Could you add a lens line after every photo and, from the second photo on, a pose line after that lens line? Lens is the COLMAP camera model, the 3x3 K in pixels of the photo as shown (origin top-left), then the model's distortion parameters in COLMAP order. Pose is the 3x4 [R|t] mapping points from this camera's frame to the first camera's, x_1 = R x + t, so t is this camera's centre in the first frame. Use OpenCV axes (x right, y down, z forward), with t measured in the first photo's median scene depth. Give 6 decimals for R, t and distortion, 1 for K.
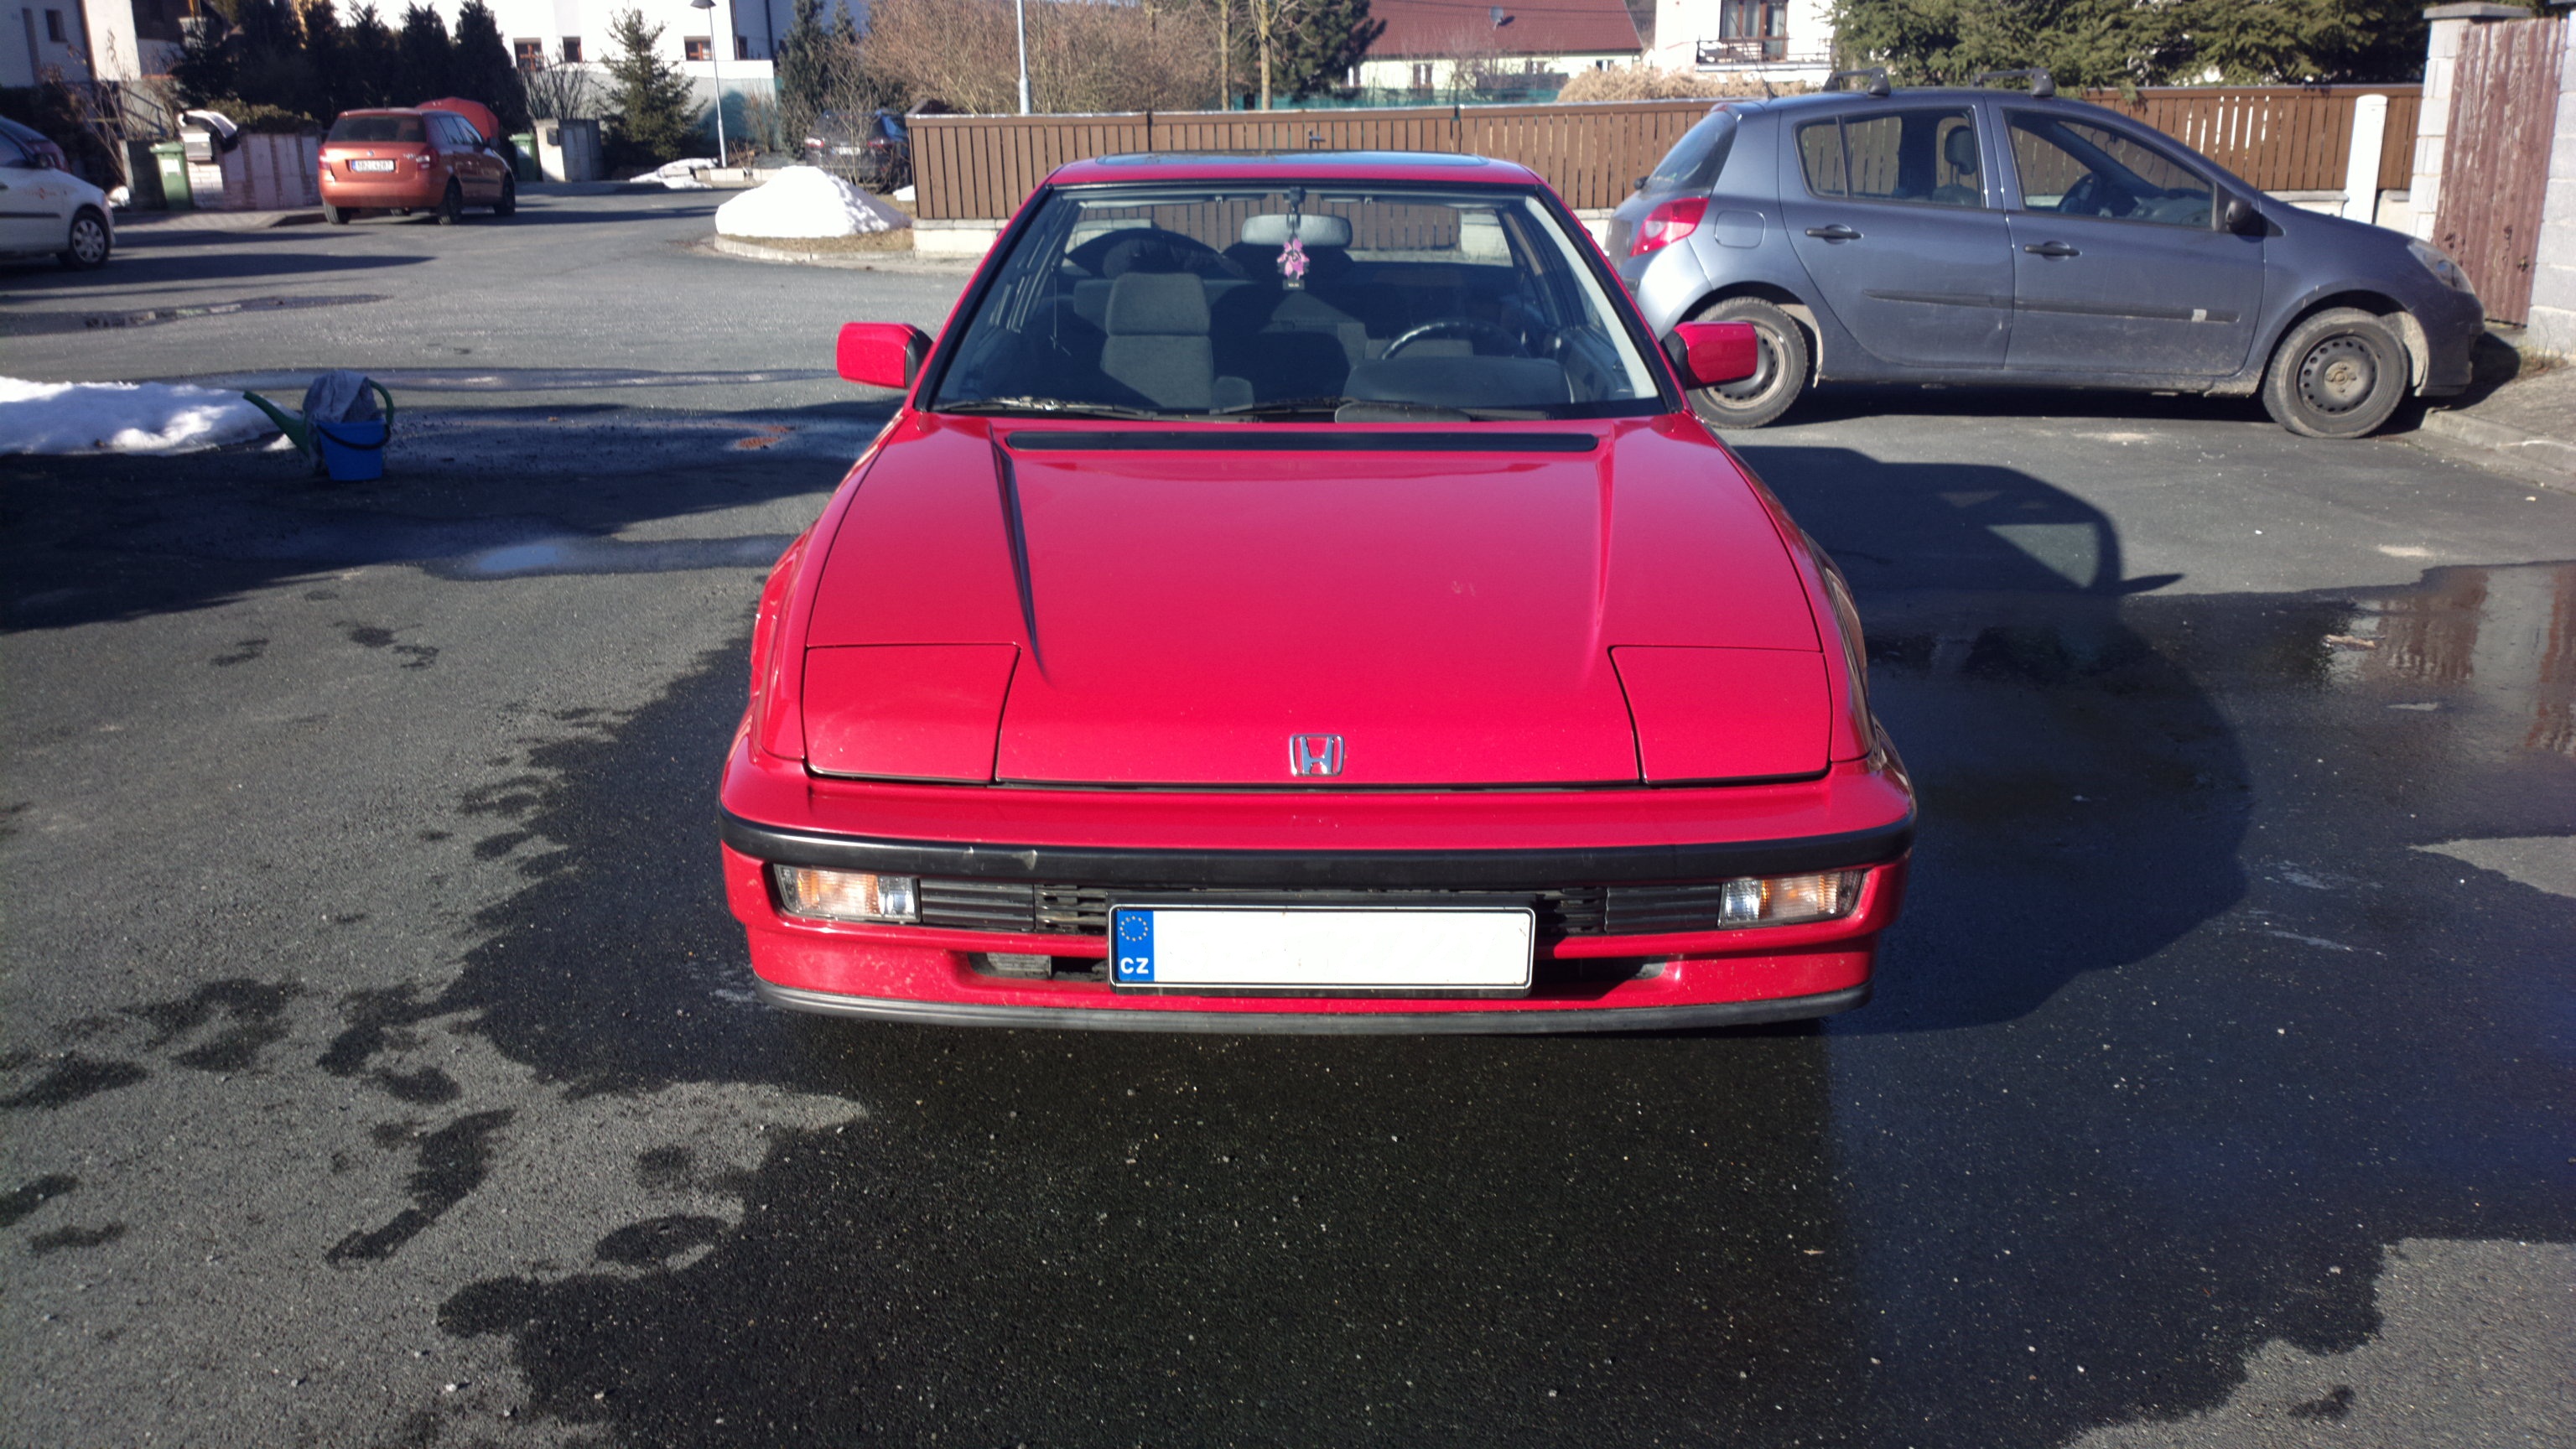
lens RADIAL K [[1951.5, 0, 1280.3], [0, 1951.5, 672.0], [0, 0, 1]] dist [0.112962, -0.166833]
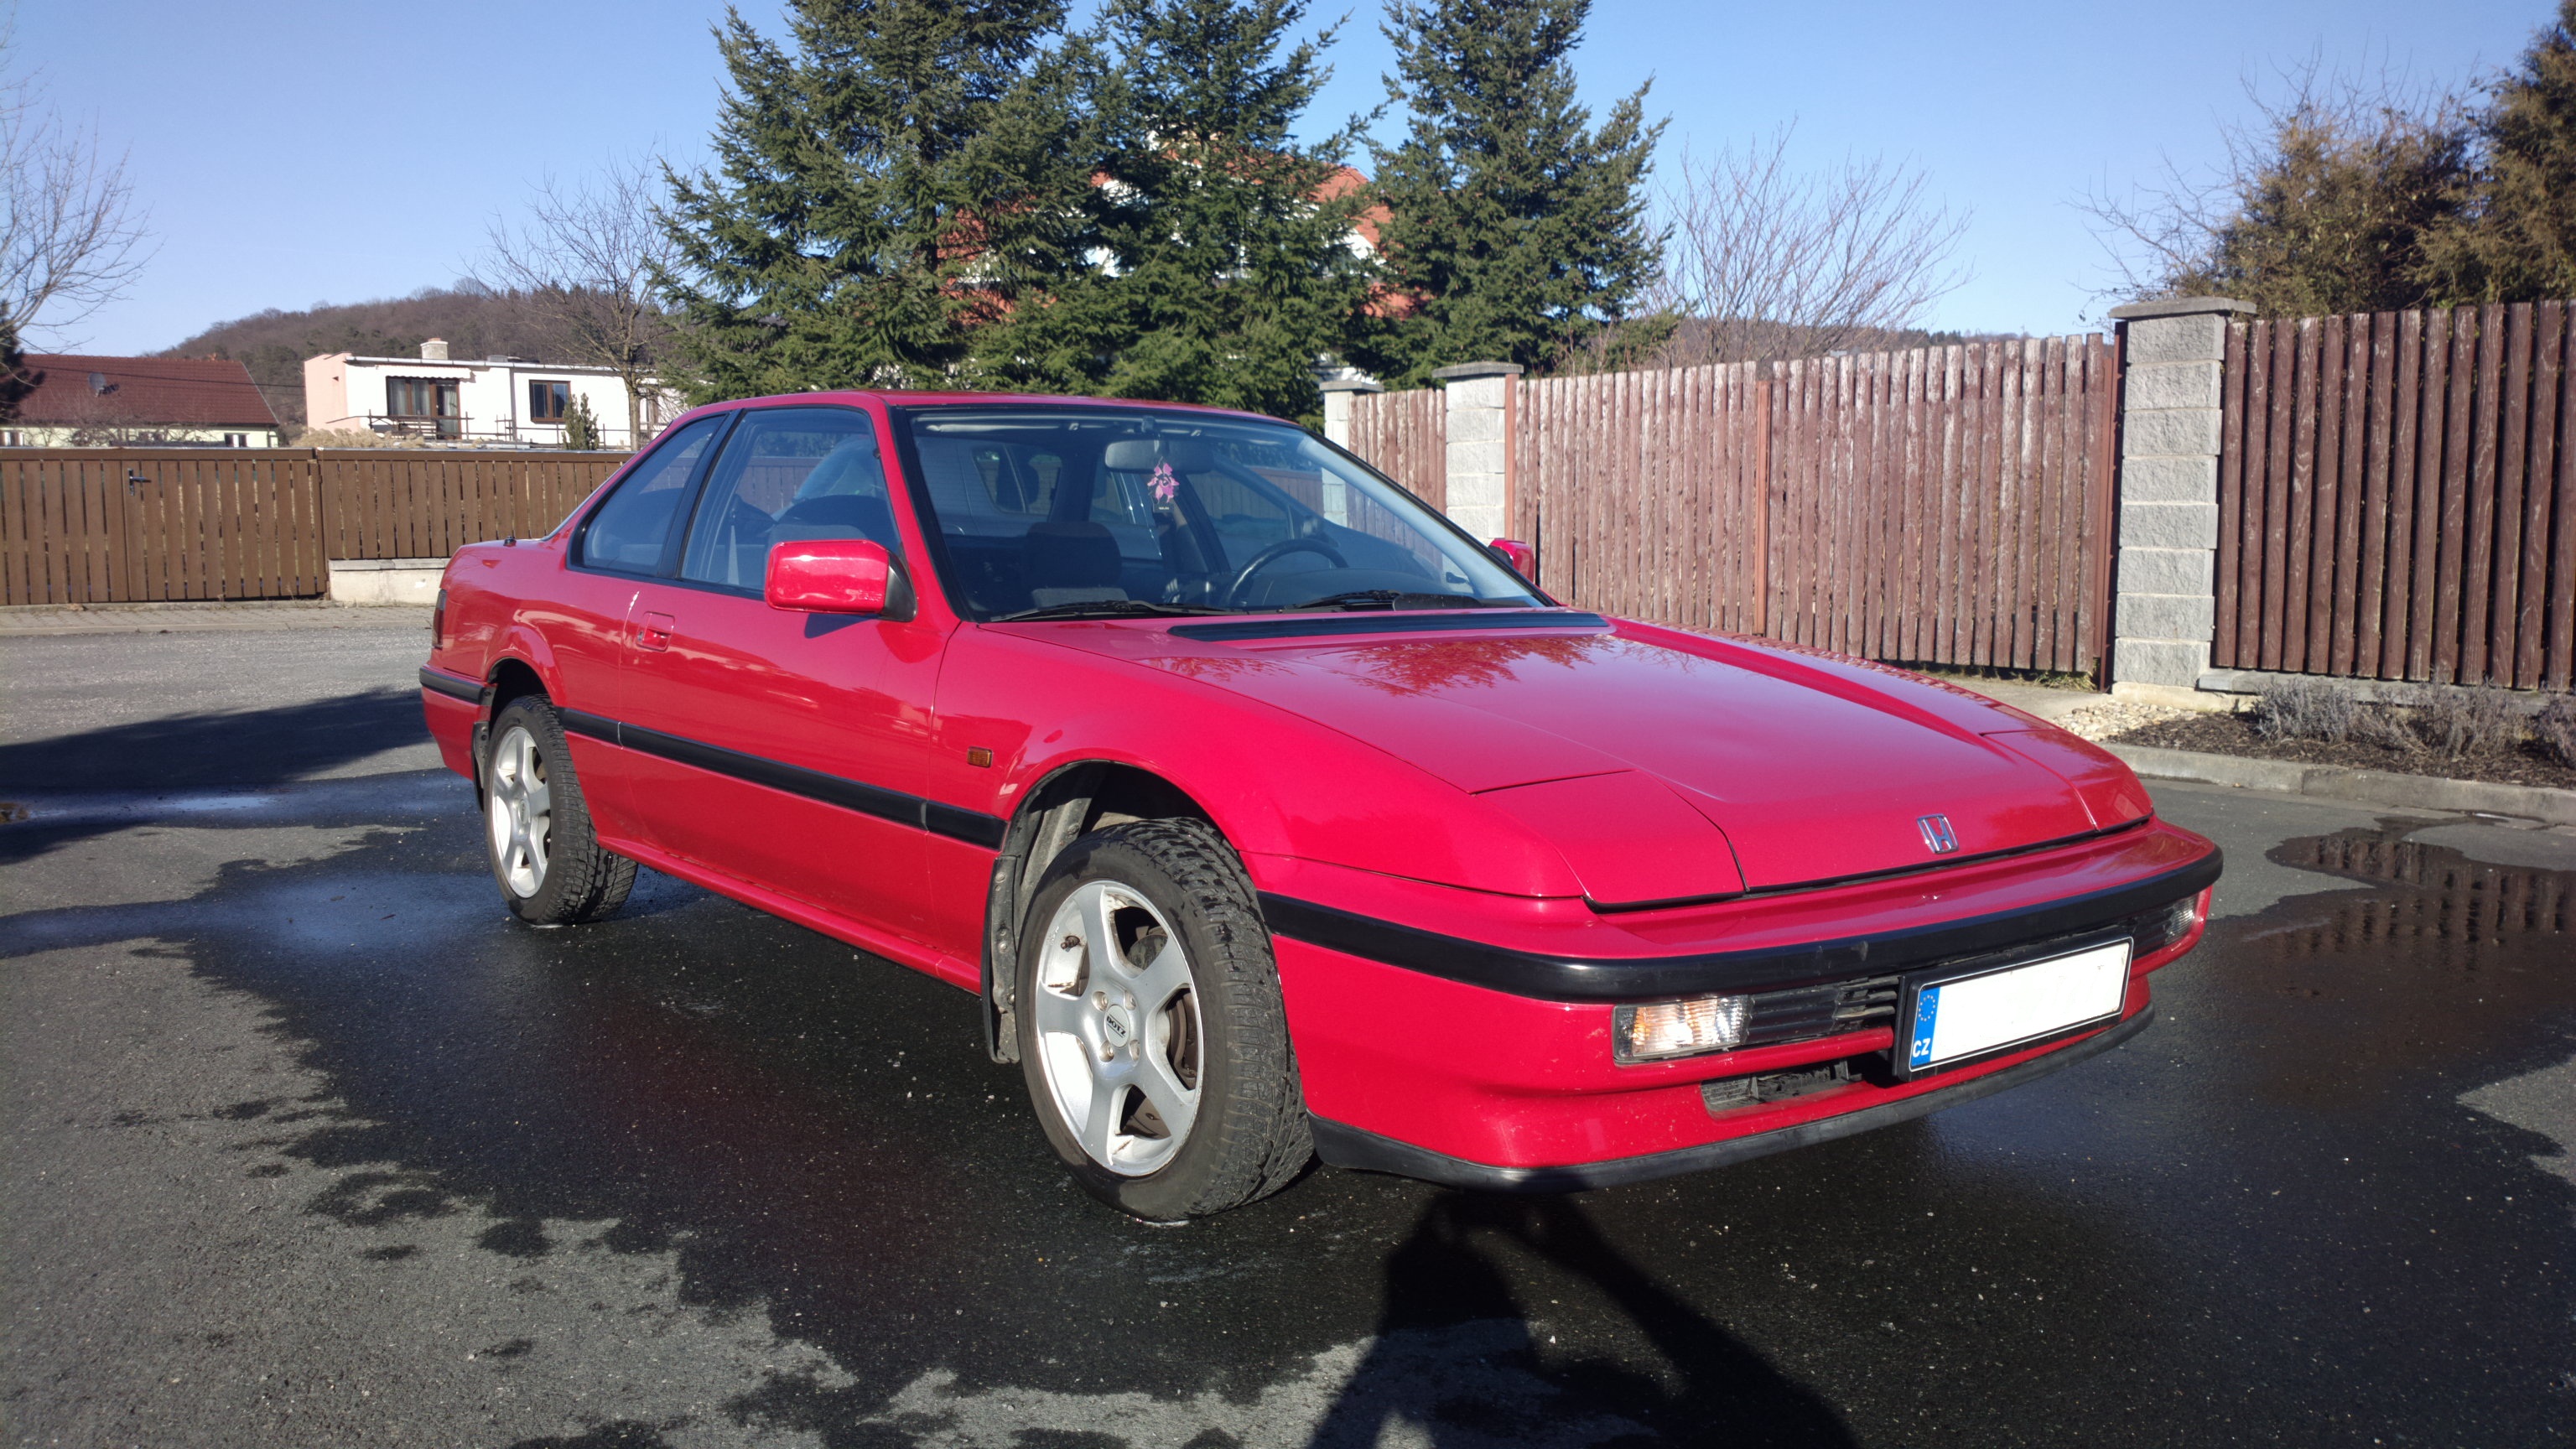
lens RADIAL K [[1917.7, 0, 1288.0], [0, 1917.7, 724.5], [0, 0, 1]] dist [0.111367, -0.170126]
pose [[0.778364, -0.061621, 0.624782, -0.502371], [0.162167, 0.981133, -0.105264, 0.020022], [-0.606508, 0.183253, 0.773671, 0.206136]]
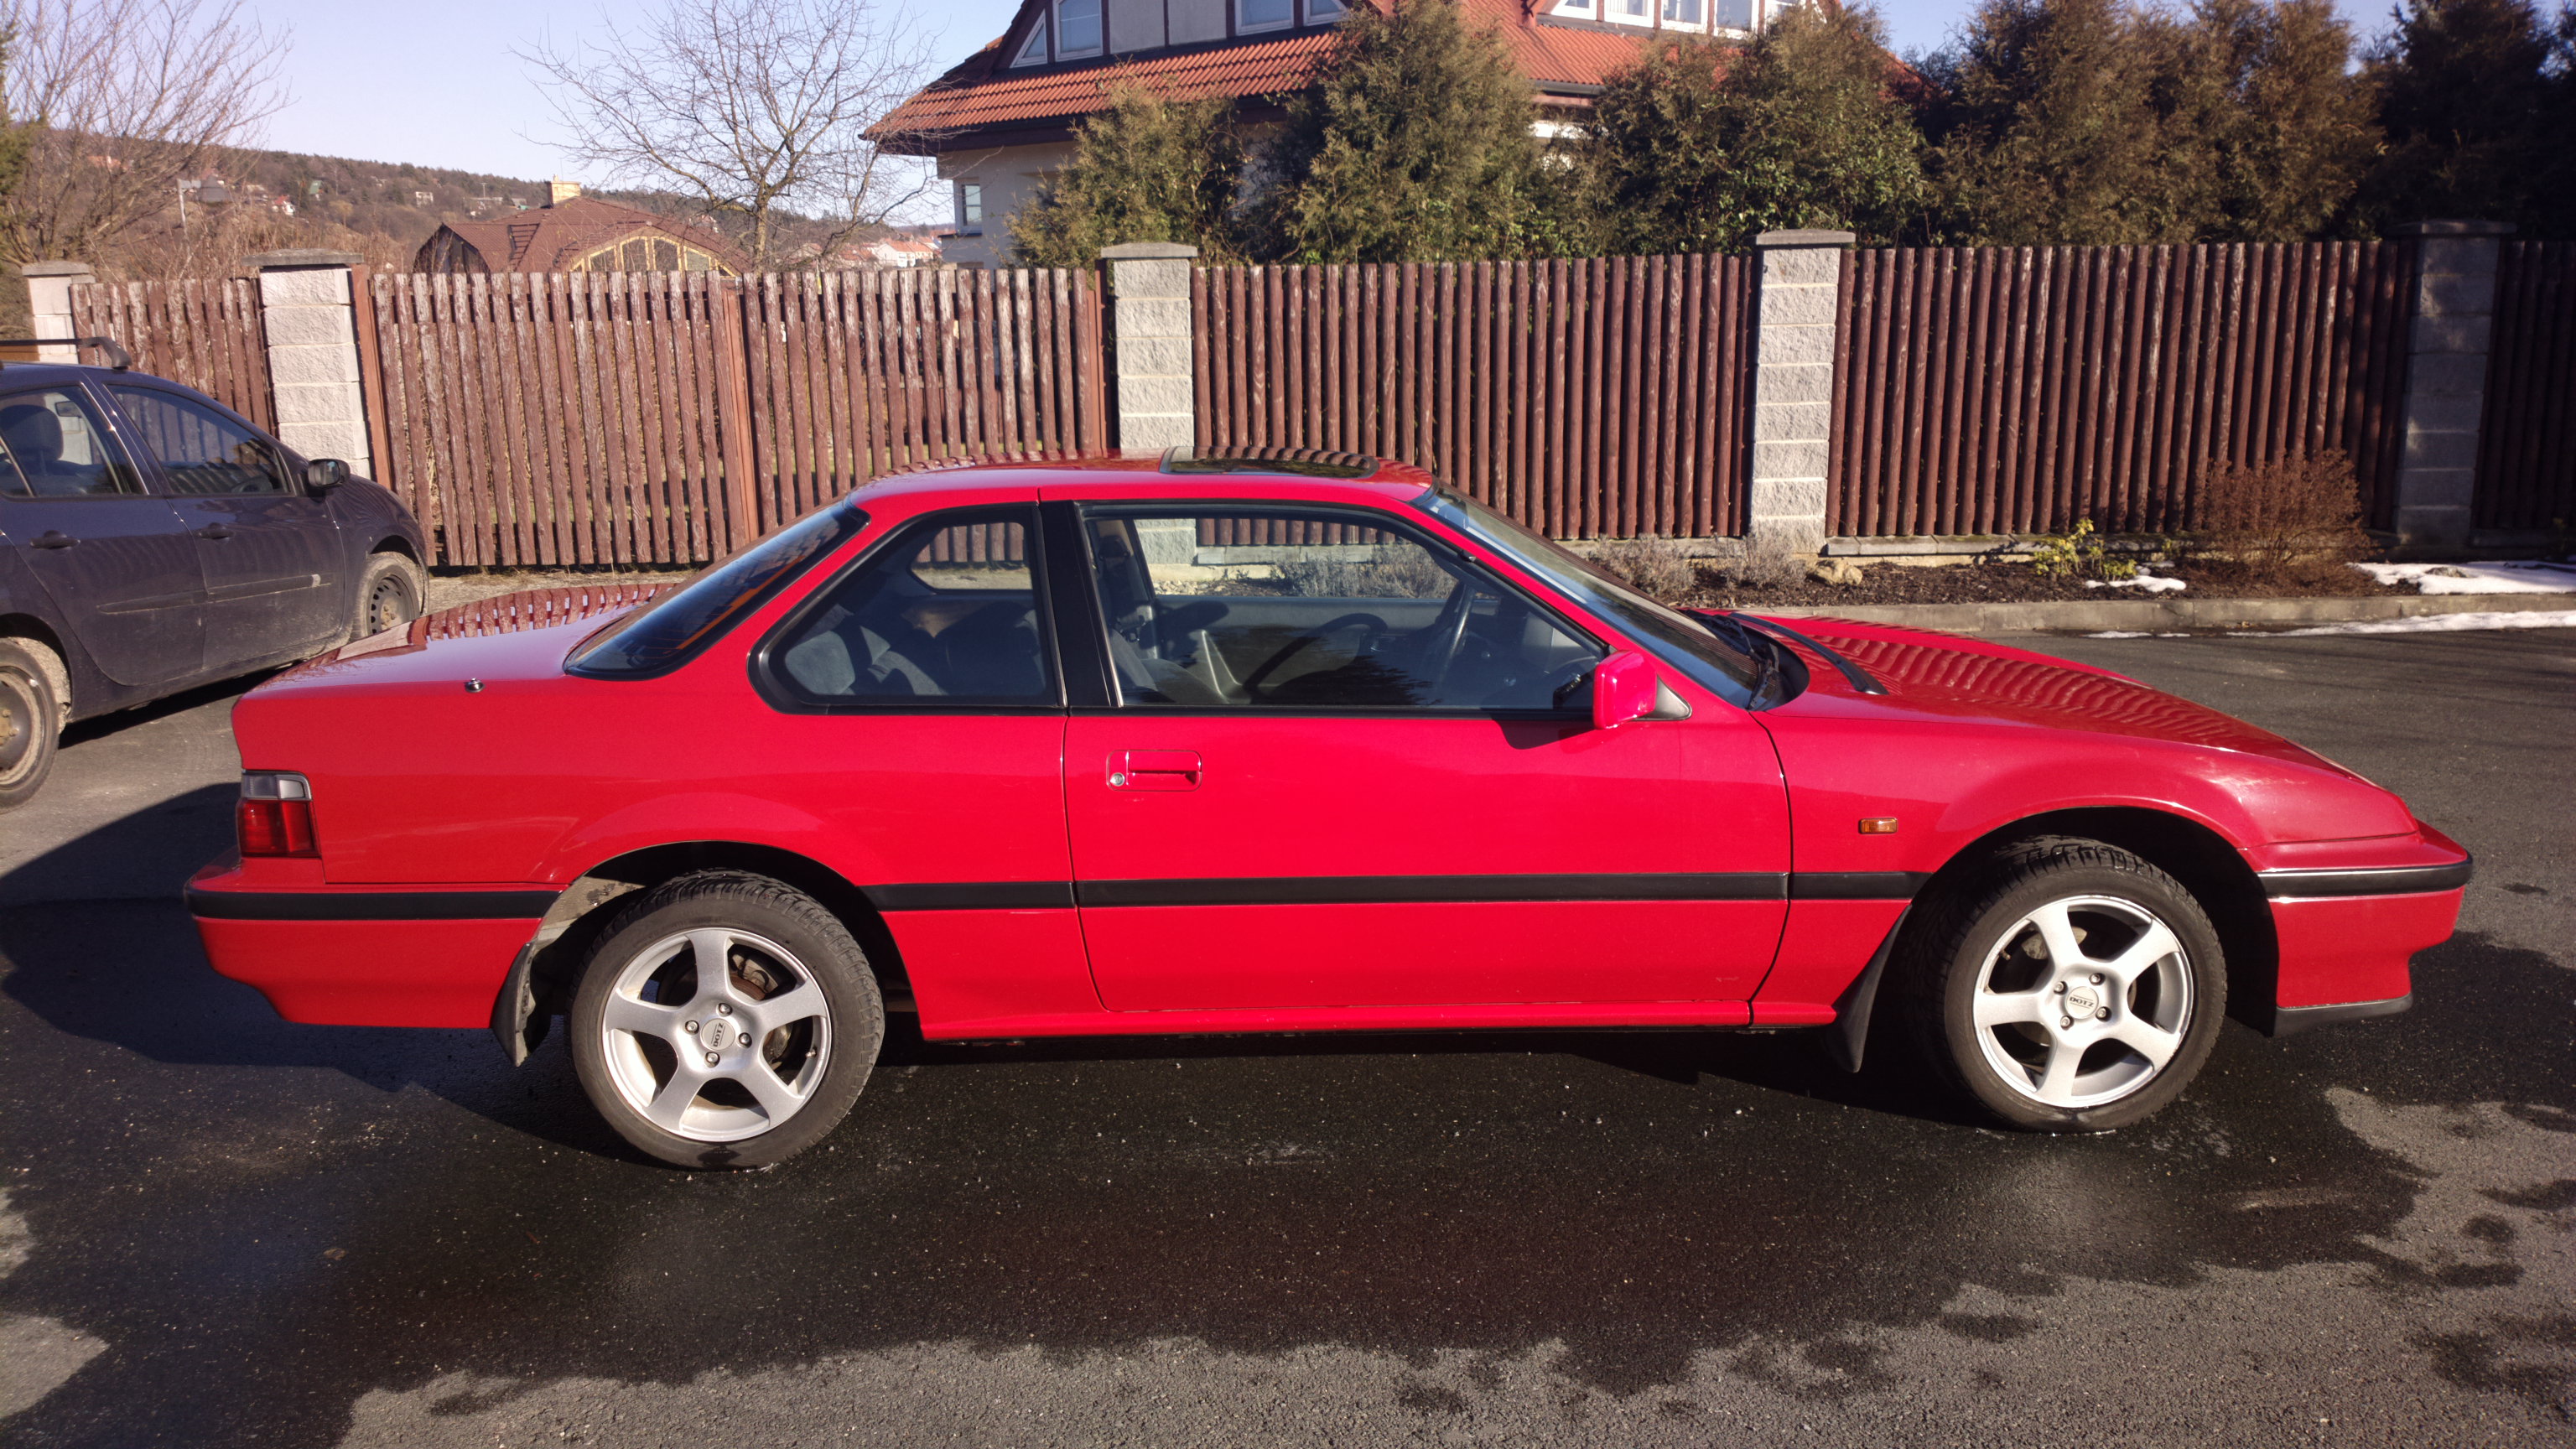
lens RADIAL K [[1917.7, 0, 1288.0], [0, 1917.7, 724.5], [0, 0, 1]] dist [0.111367, -0.170126]
pose [[-0.033291, -0.207058, 0.977762, -0.927318], [0.281137, 0.936862, 0.207969, -0.325997], [-0.959090, 0.281809, 0.027022, 0.980754]]
